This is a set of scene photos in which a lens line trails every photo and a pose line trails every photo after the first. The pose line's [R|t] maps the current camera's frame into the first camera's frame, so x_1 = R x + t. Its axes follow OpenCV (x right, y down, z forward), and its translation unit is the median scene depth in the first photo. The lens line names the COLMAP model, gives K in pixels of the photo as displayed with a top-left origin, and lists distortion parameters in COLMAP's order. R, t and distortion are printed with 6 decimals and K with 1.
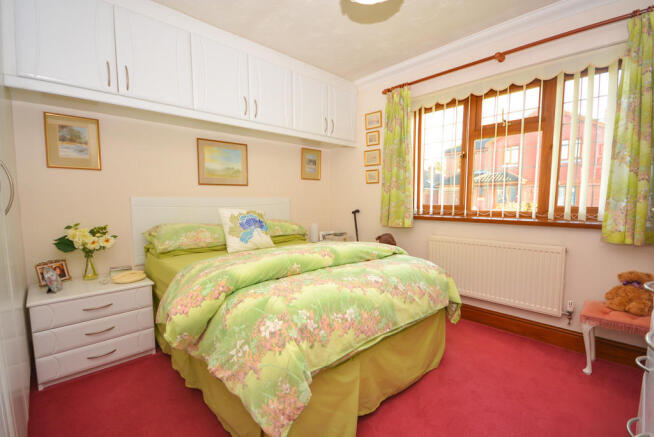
lens RADIAL K [[290.1, 0, 327.0], [0, 290.1, 218.5], [0, 0, 1]] dist [0.014637, -0.000207]
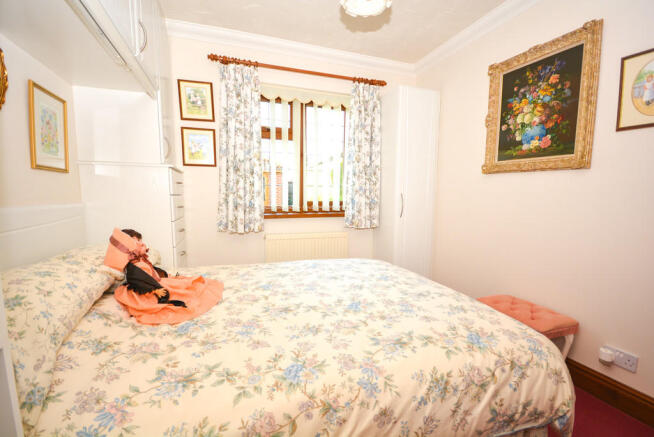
lens RADIAL K [[290.1, 0, 327.0], [0, 290.1, 218.5], [0, 0, 1]] dist [0.014637, -0.000207]
pose [[0.384380, -0.079759, 0.919723, -0.468211], [0.073933, 0.995720, 0.055451, -0.033001], [-0.920210, 0.046684, 0.388631, 0.480717]]
